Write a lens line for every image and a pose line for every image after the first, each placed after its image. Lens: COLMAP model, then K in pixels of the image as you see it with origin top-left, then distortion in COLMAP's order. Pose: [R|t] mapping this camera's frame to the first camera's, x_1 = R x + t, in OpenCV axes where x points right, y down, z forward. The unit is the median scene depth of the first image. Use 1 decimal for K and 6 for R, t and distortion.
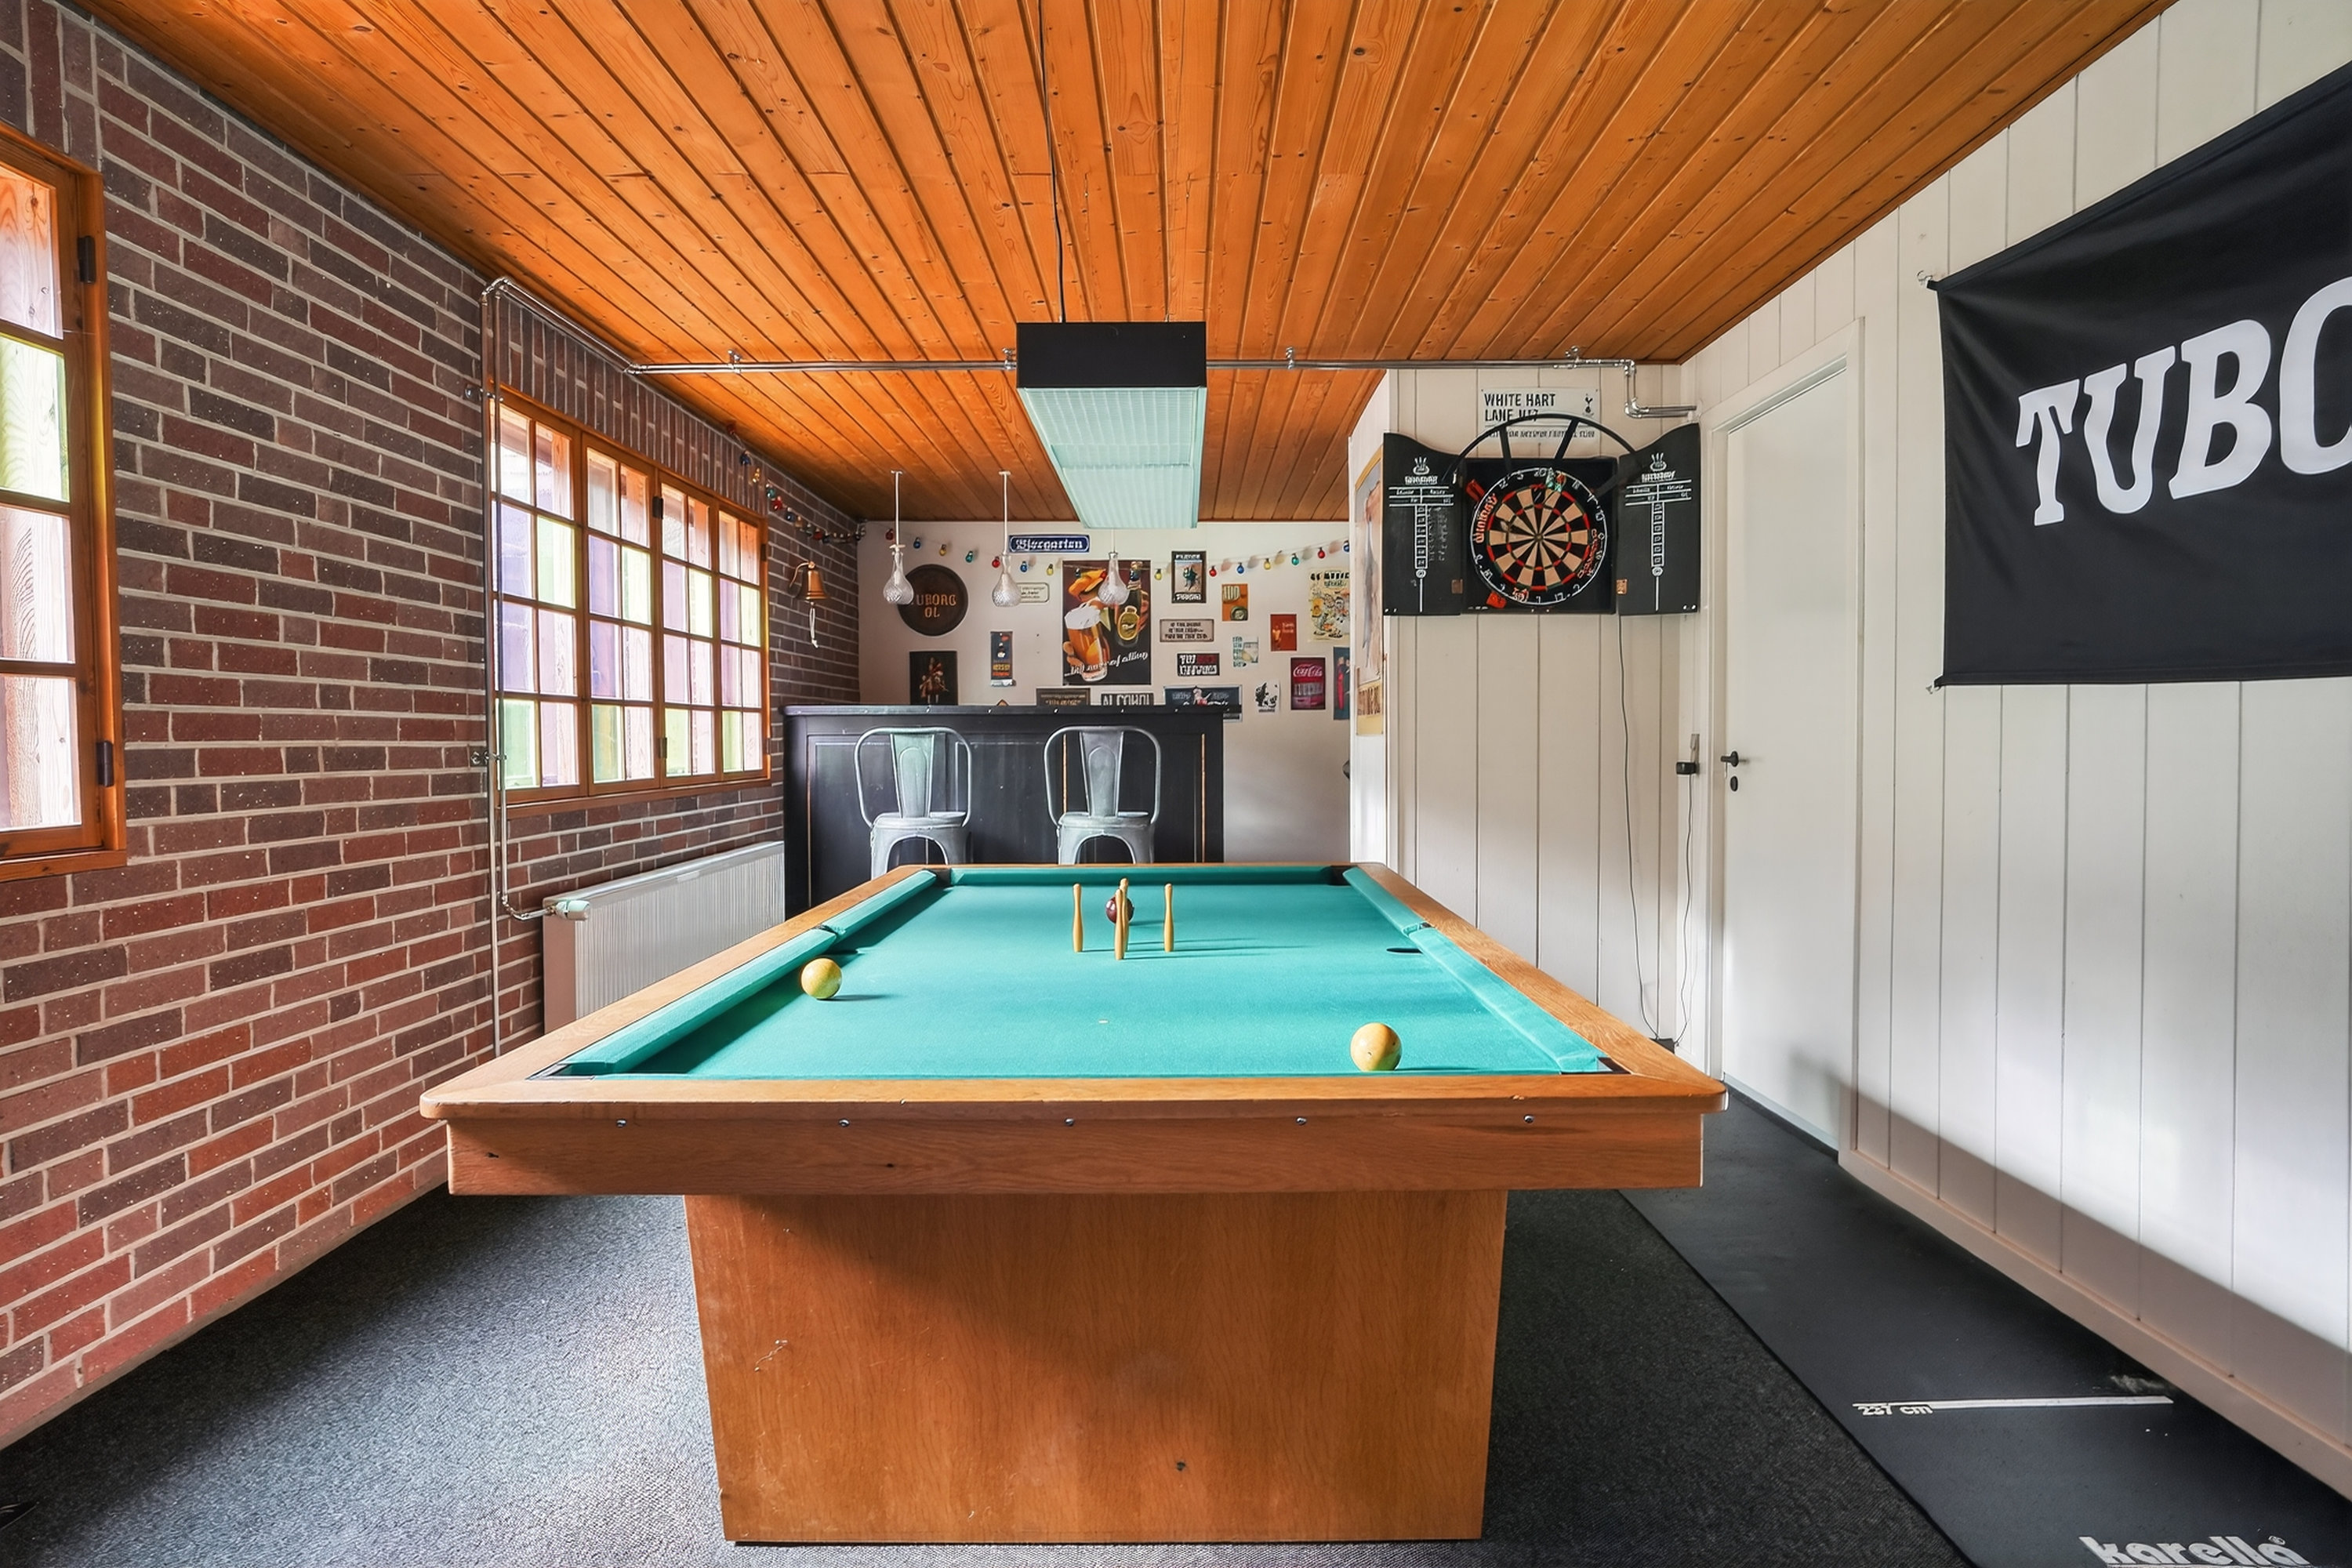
lens RADIAL K [[1359.6, 0, 1177.6], [0, 1359.6, 781.1], [0, 0, 1]] dist [-0.013909, 0.015041]
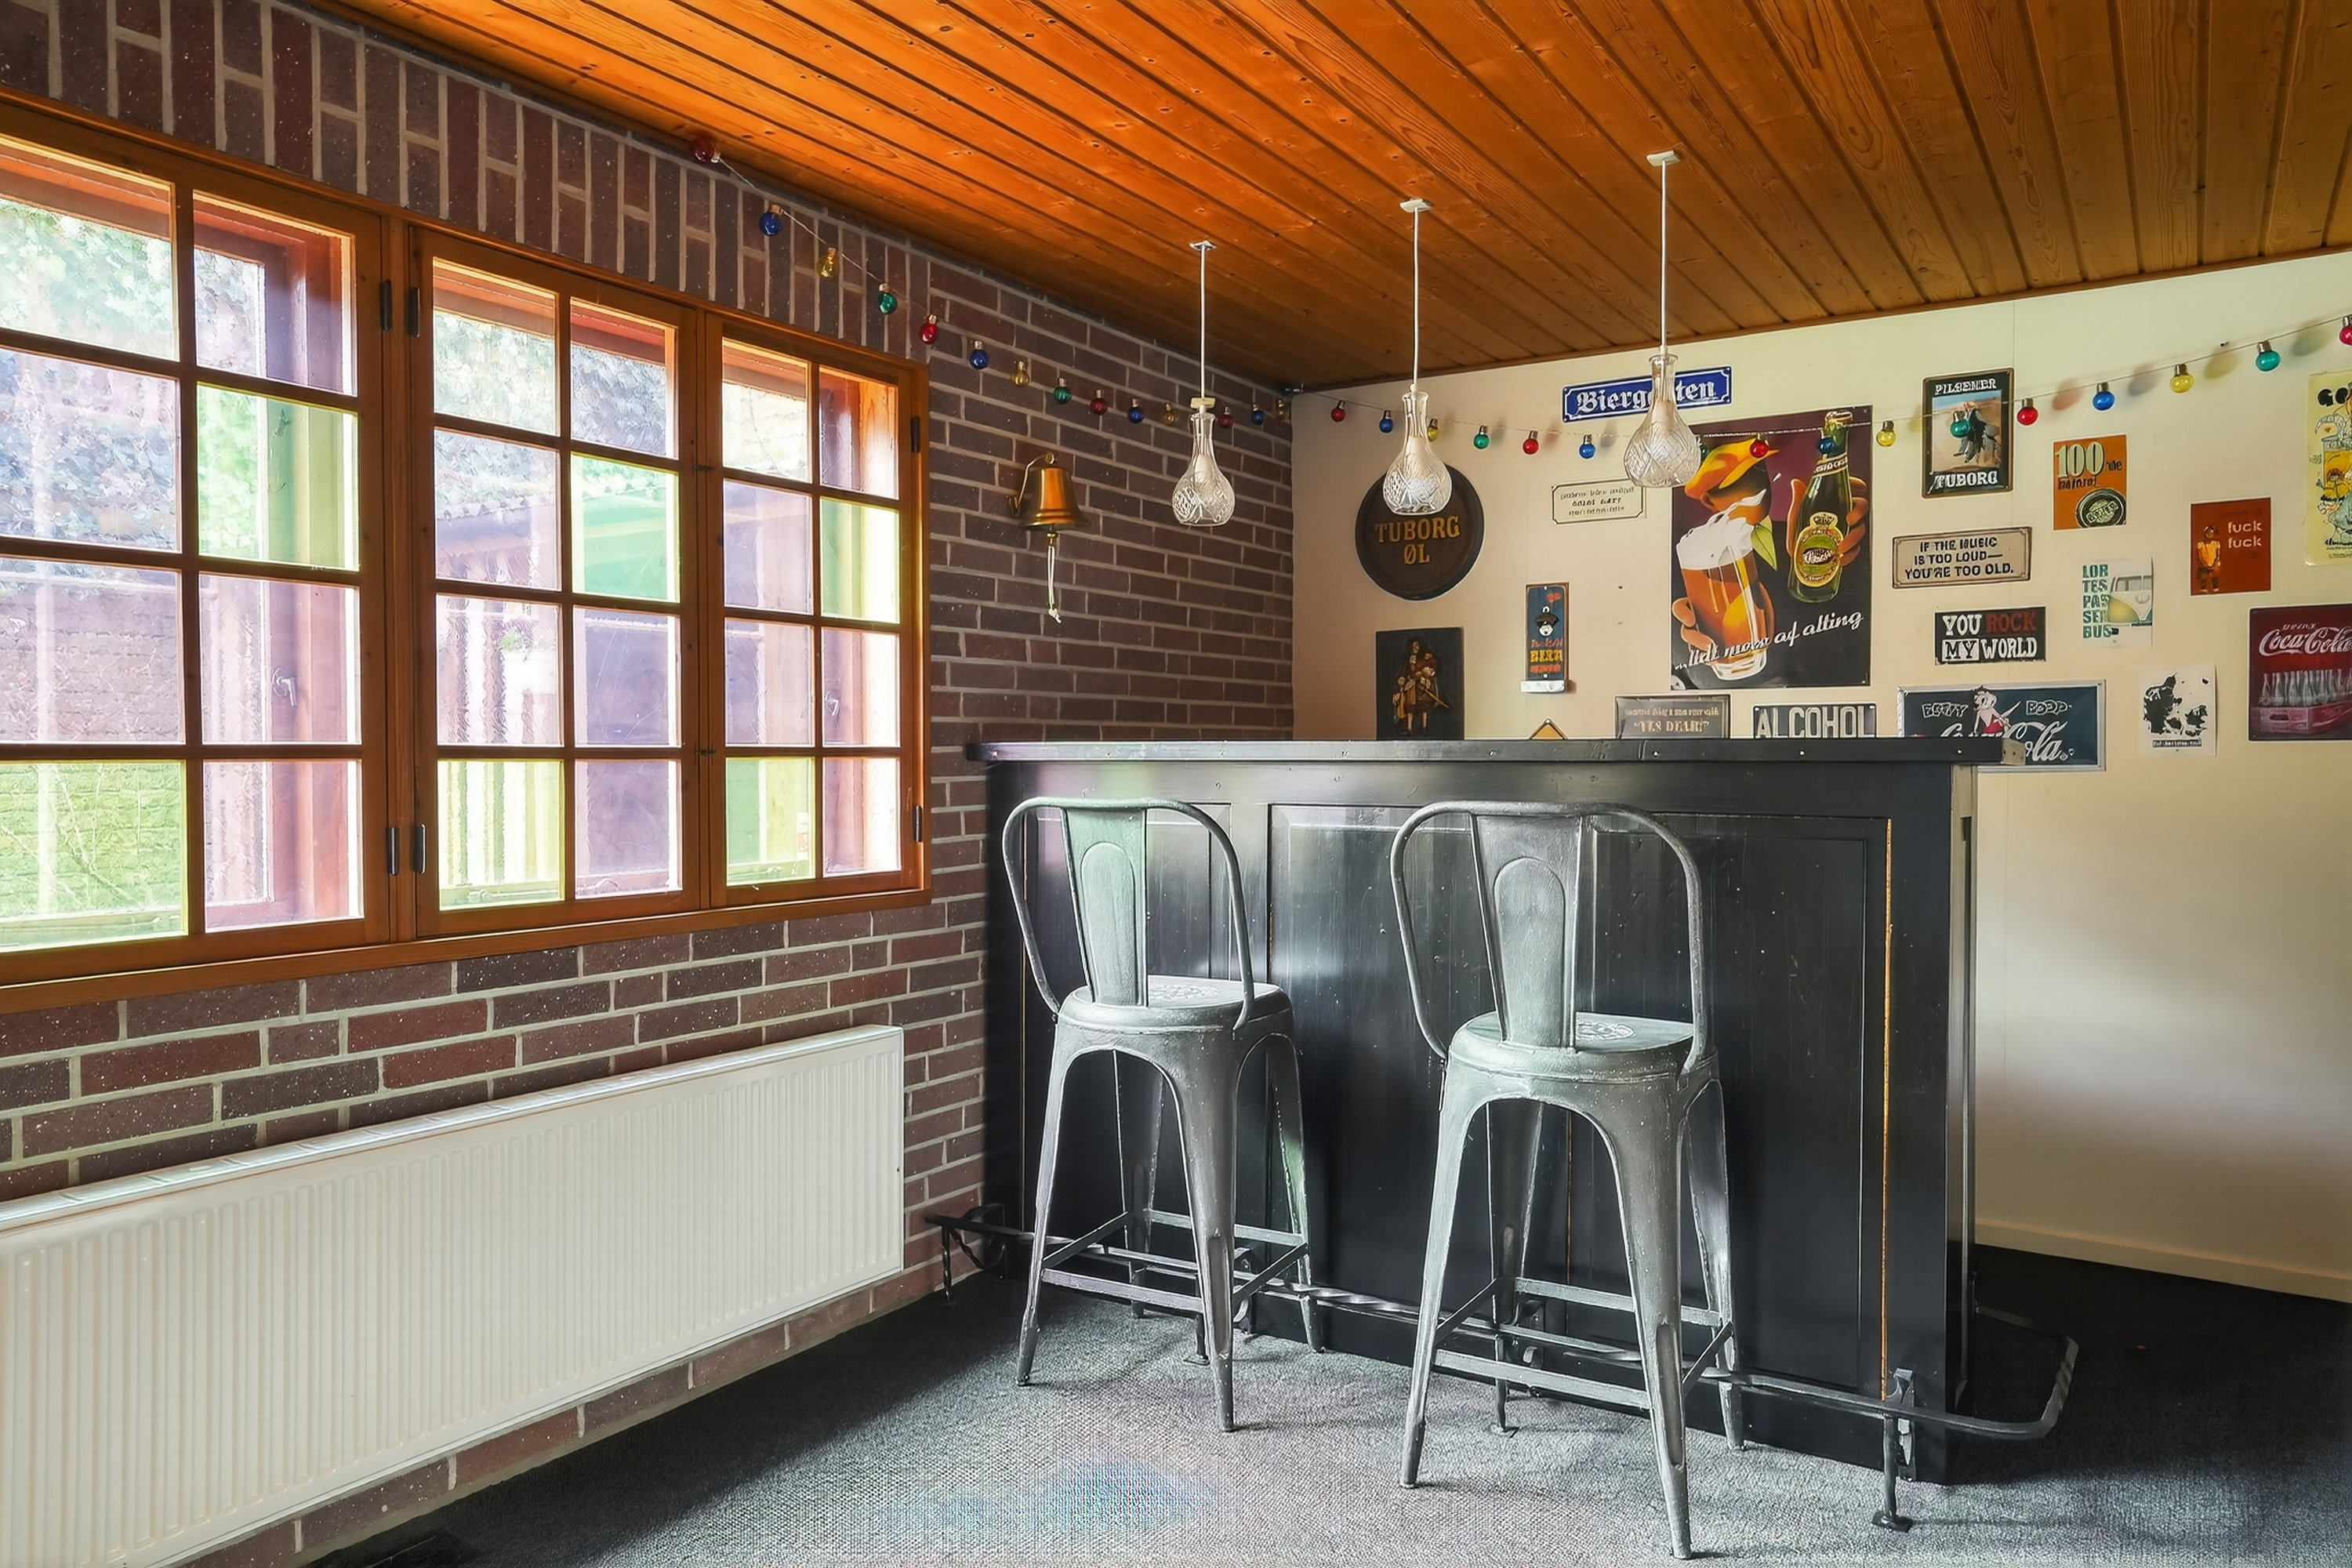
lens RADIAL K [[1625.0, 0, 1174.6], [0, 1625.0, 776.4], [0, 0, 1]] dist [0.006653, 0.006369]
pose [[0.842154, 0.008929, -0.539164, 0.075839], [-0.020435, 0.999673, -0.015364, -0.028602], [0.538850, 0.023957, 0.842061, 0.433538]]
